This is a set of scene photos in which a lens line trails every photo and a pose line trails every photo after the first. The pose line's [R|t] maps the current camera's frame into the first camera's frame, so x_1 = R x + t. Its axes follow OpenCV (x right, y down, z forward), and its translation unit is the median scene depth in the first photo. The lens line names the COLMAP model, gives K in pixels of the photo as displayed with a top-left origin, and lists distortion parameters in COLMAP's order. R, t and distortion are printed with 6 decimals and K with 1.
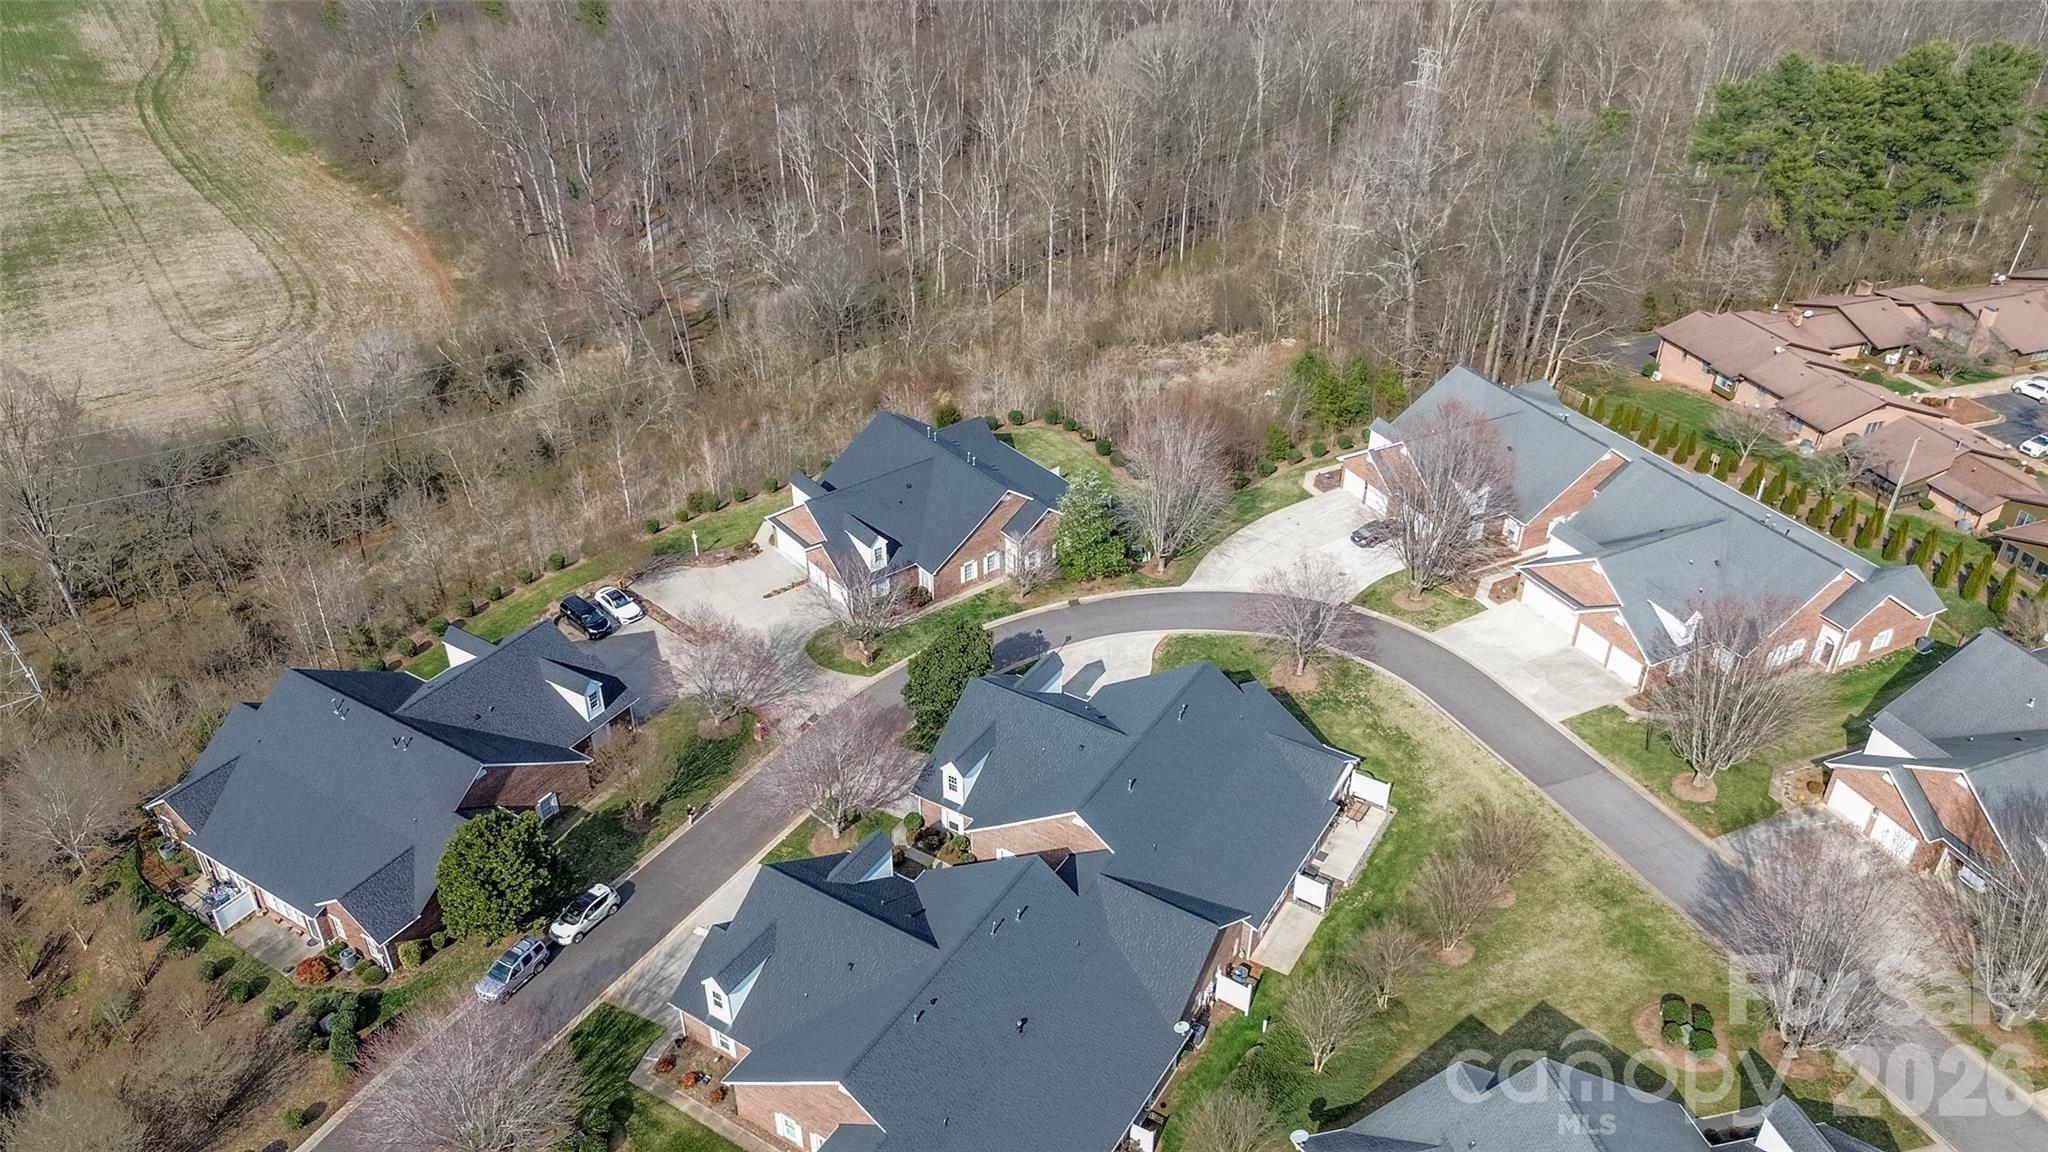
lens RADIAL K [[1456.3, 0, 1024.0], [0, 1456.3, 576.0], [0, 0, 1]] dist [0.079582, -0.086438]
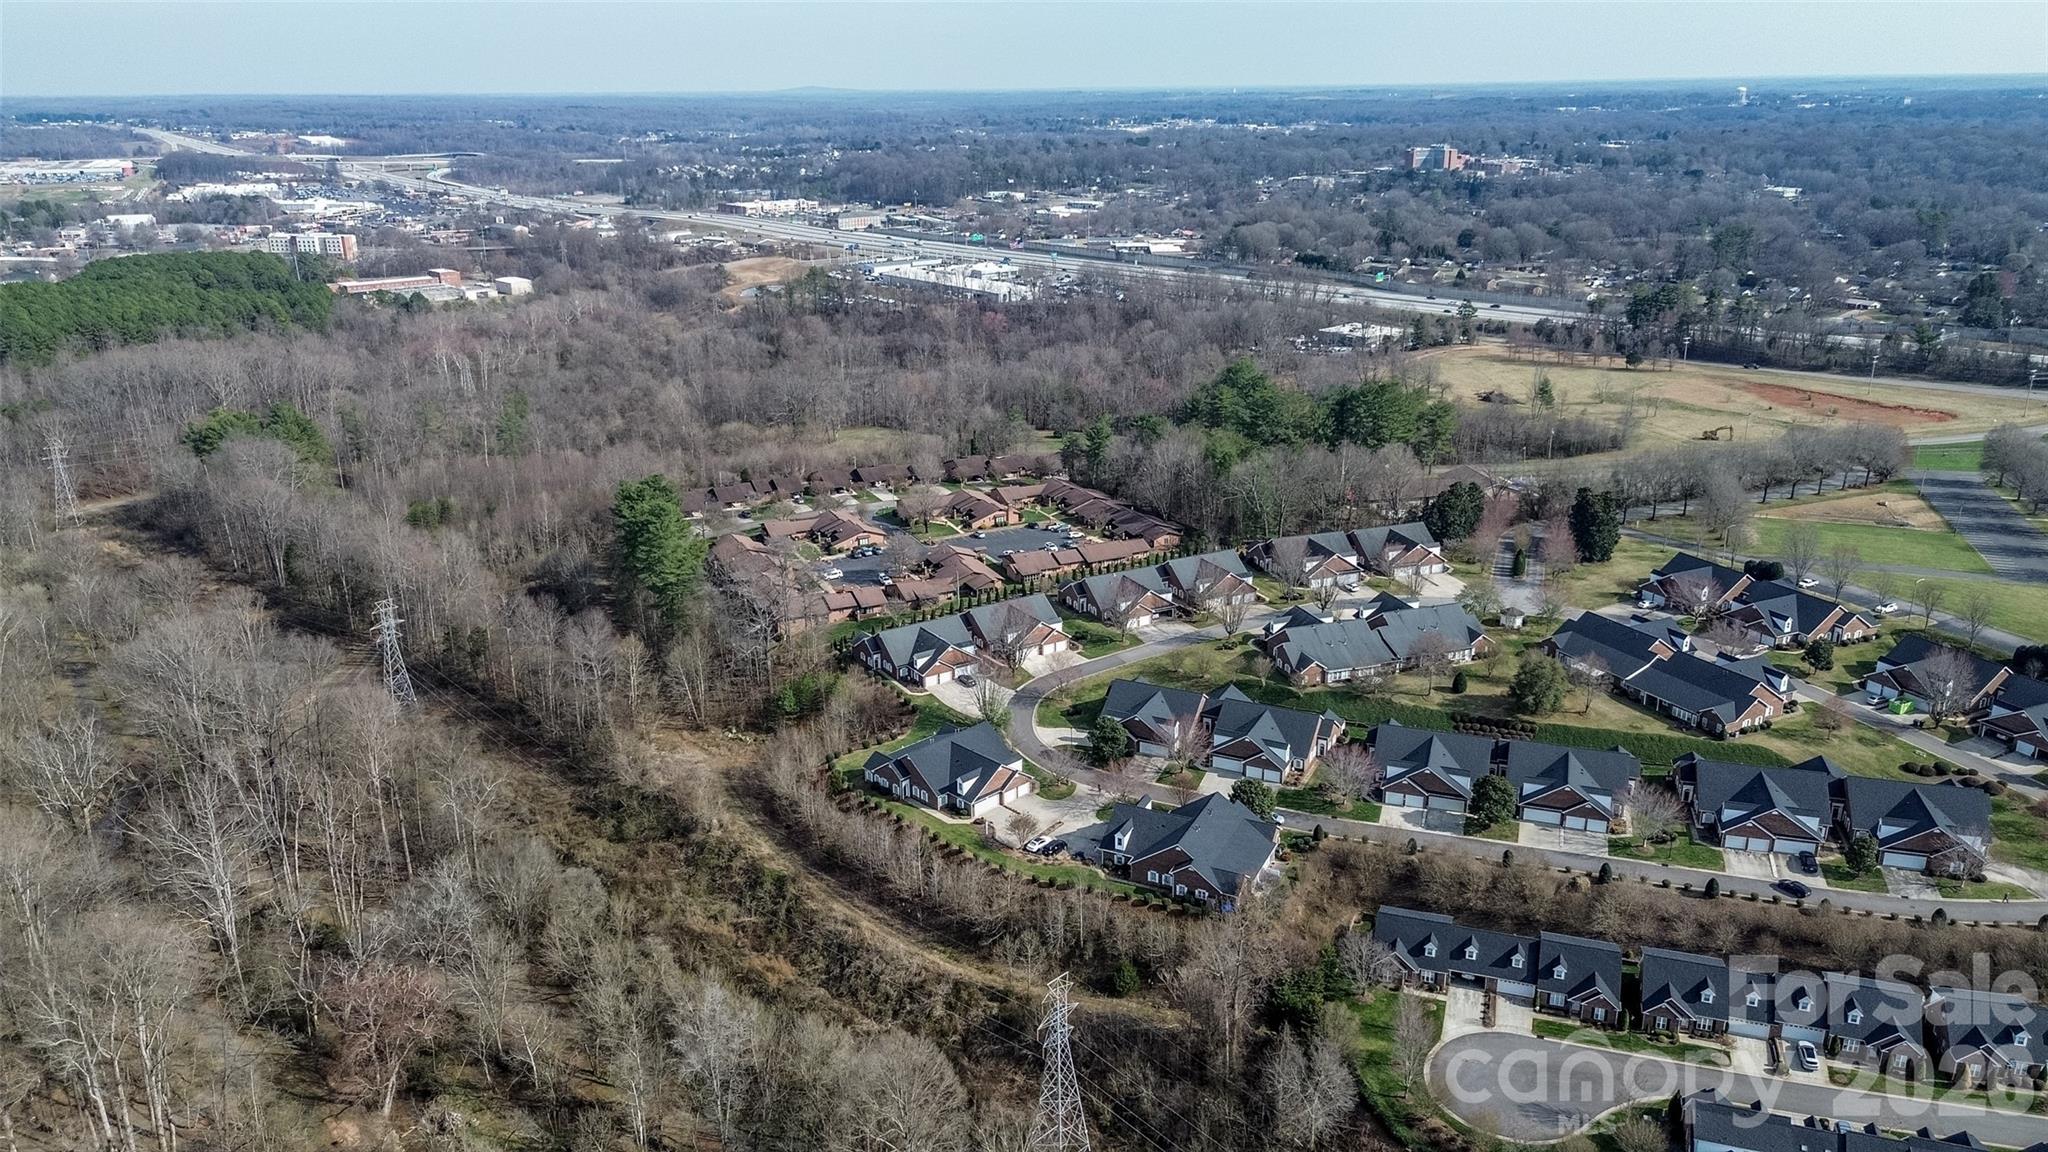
lens RADIAL K [[1456.3, 0, 1024.0], [0, 1456.3, 576.0], [0, 0, 1]] dist [0.079582, -0.086438]
pose [[-0.107956, -0.321054, 0.940888, -2.058429], [0.540064, 0.775654, 0.326638, -0.937398], [-0.834672, 0.543402, 0.089653, 0.650345]]
